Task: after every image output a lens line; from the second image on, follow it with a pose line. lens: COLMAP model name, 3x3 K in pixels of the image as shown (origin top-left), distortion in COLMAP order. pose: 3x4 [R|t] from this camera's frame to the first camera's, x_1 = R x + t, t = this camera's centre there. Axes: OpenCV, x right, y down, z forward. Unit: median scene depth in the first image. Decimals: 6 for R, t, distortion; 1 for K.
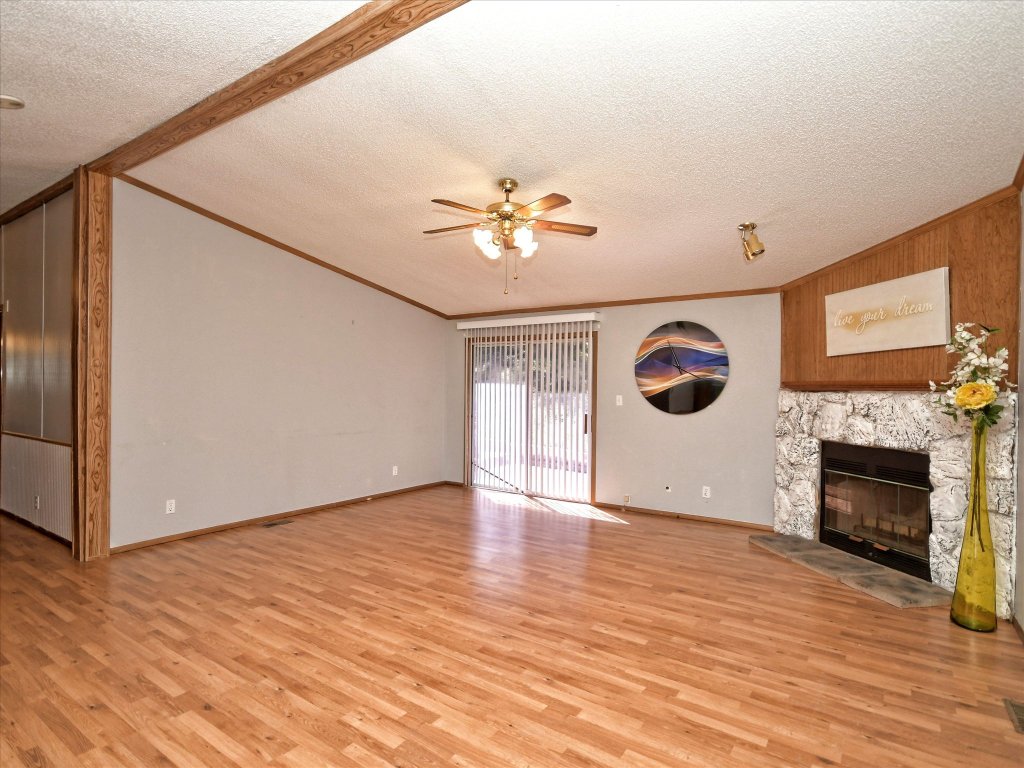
lens RADIAL K [[540.7, 0, 507.7], [0, 540.7, 384.2], [0, 0, 1]] dist [0.000807, 0.000188]
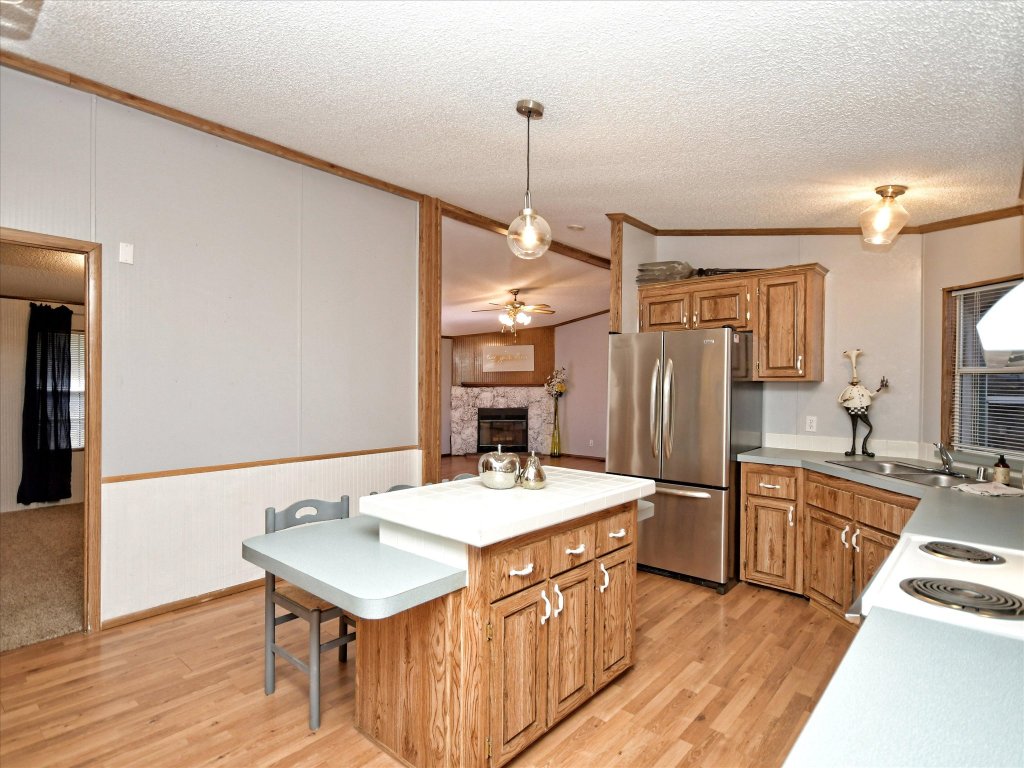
lens RADIAL K [[540.7, 0, 510.7], [0, 540.7, 389.9], [0, 0, 1]] dist [0.000807, 0.000188]
pose [[0.109772, -0.017685, 0.993799, -1.845277], [-0.009211, 0.999781, 0.018809, -0.020264], [-0.993914, -0.011218, 0.109585, 0.679519]]
